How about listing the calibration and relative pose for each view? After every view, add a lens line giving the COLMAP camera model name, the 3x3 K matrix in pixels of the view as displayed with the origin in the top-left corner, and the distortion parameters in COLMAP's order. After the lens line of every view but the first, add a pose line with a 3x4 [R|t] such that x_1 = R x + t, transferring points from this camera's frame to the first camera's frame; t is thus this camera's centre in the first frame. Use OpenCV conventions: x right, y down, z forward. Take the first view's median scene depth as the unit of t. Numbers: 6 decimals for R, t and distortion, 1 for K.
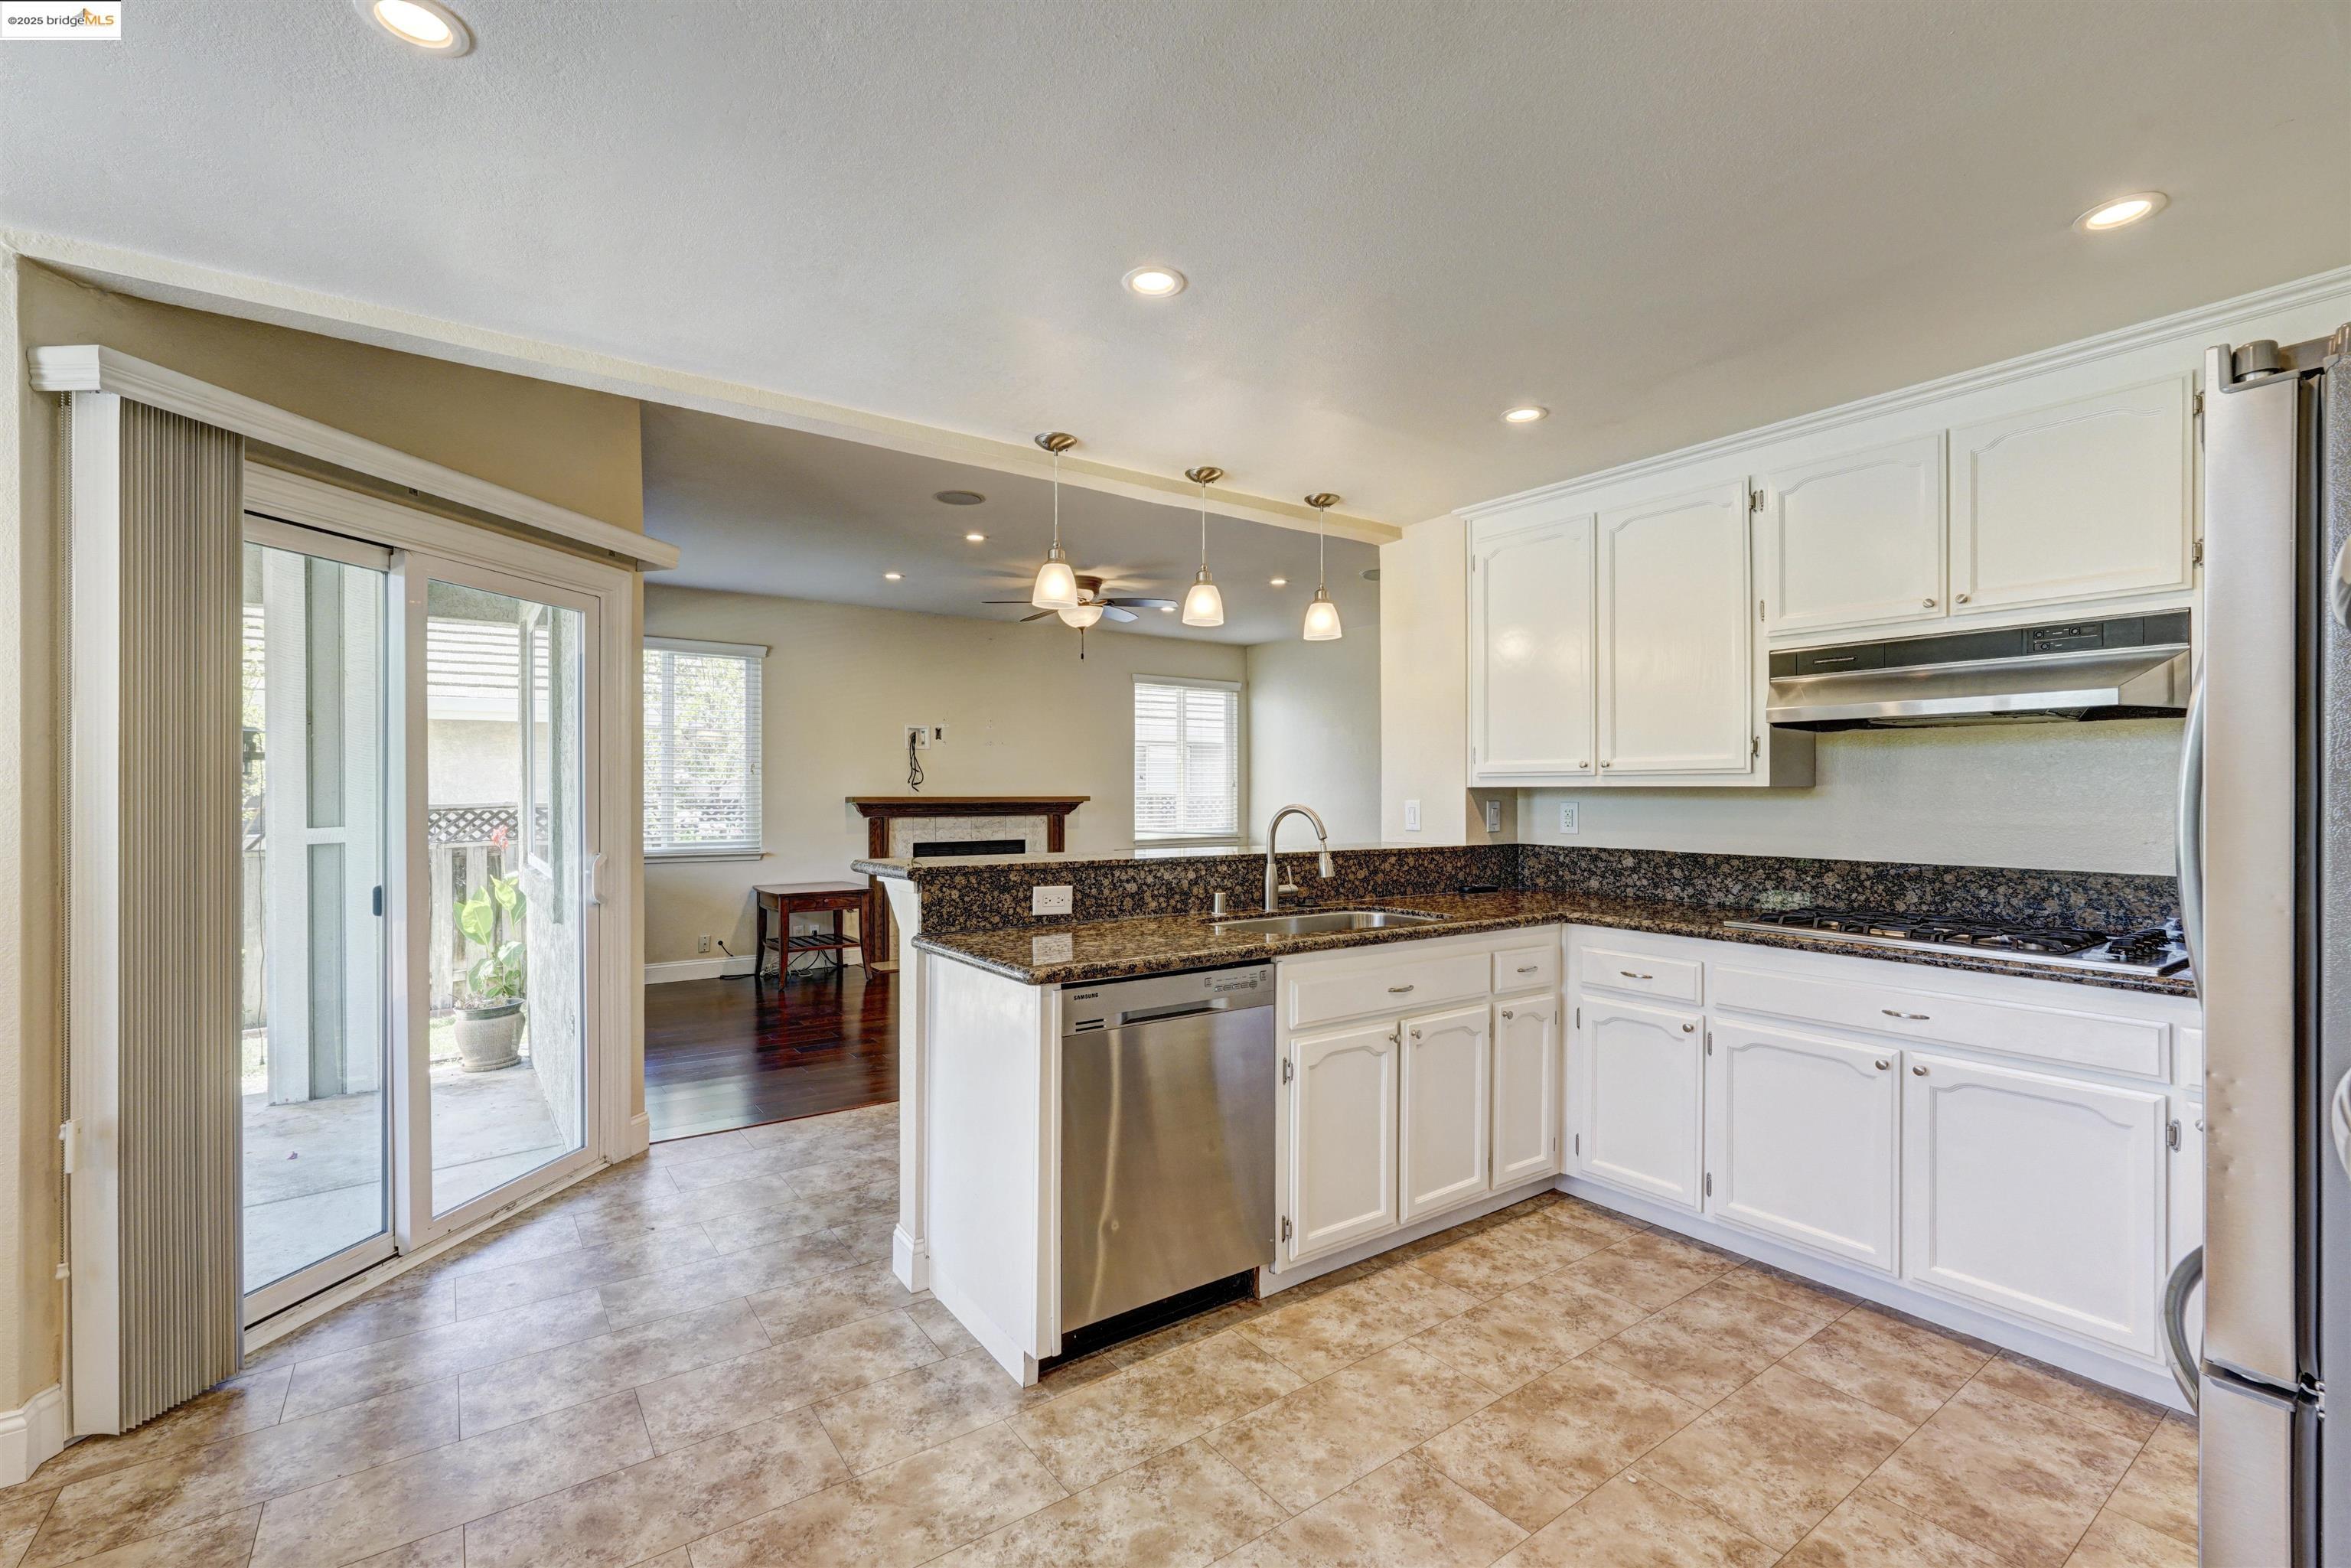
lens RADIAL K [[1028.2, 0, 1176.1], [0, 1028.2, 778.5], [0, 0, 1]] dist [-0.015256, 0.007887]
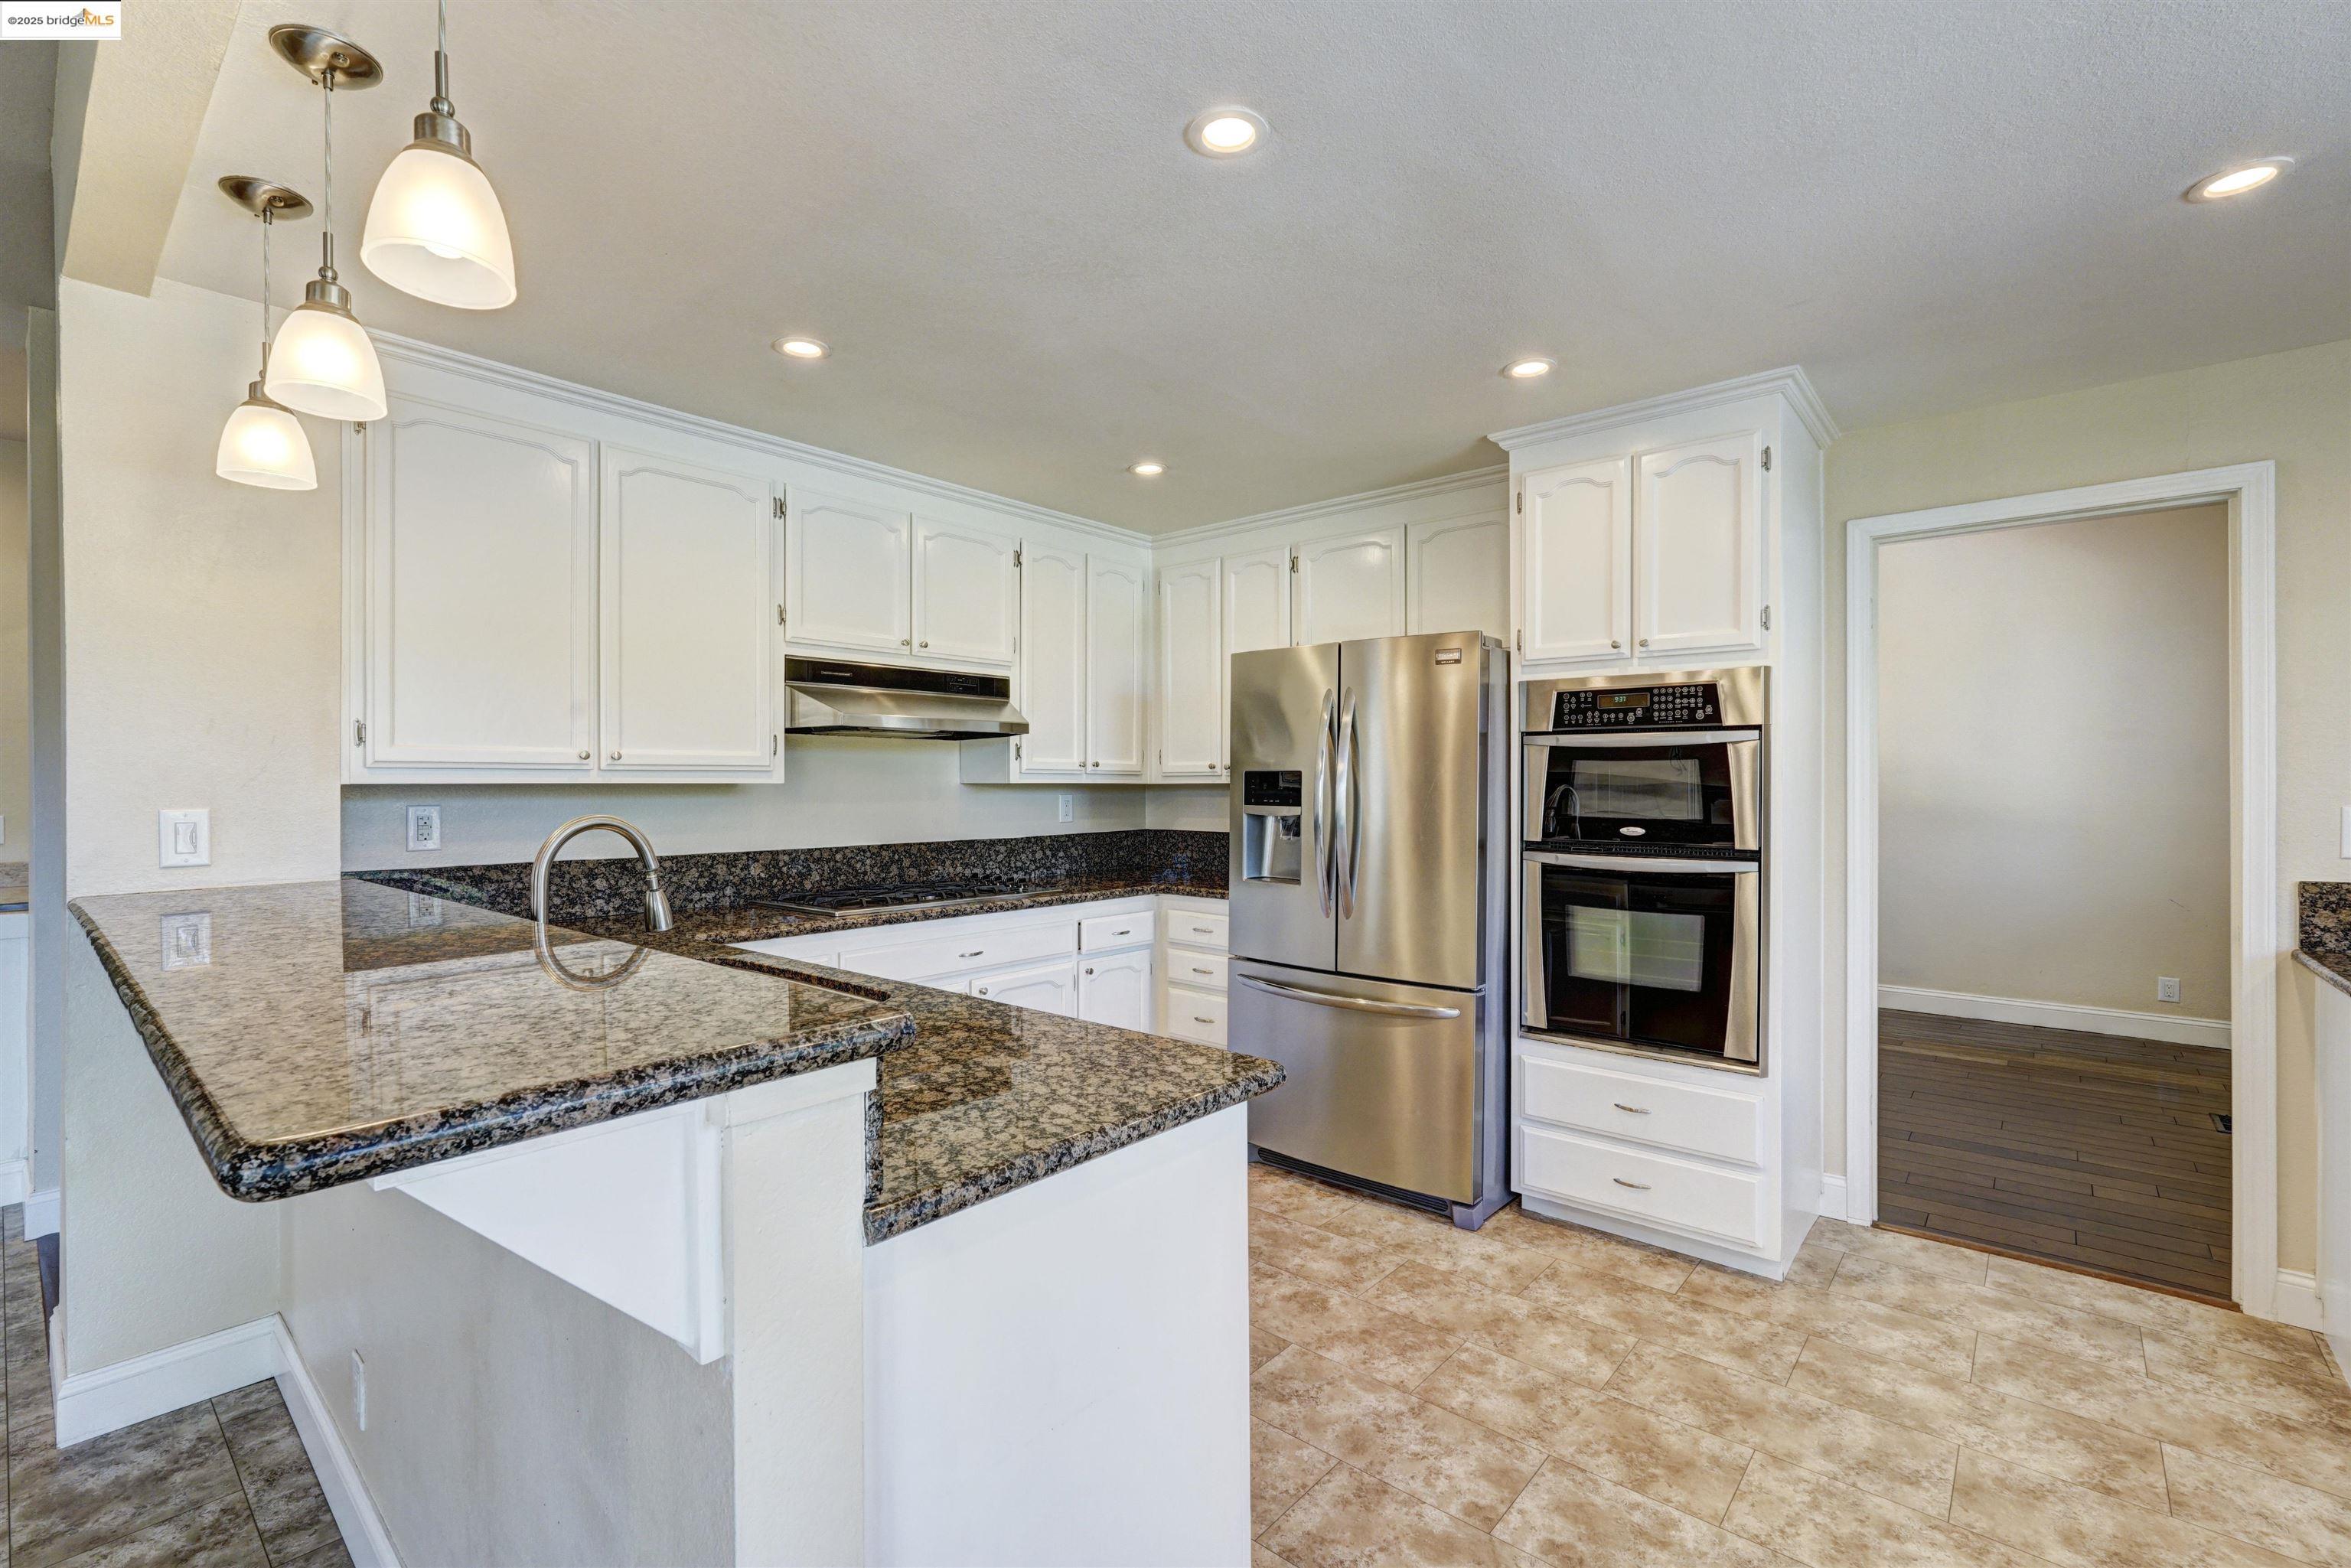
lens RADIAL K [[1028.2, 0, 1181.2], [0, 1028.2, 781.1], [0, 0, 1]] dist [-0.015256, 0.007887]
pose [[-0.233846, 0.003464, 0.972267, -0.572505], [-0.008659, 0.999947, -0.005645, 0.008512], [-0.972235, -0.009739, -0.233804, 0.908685]]
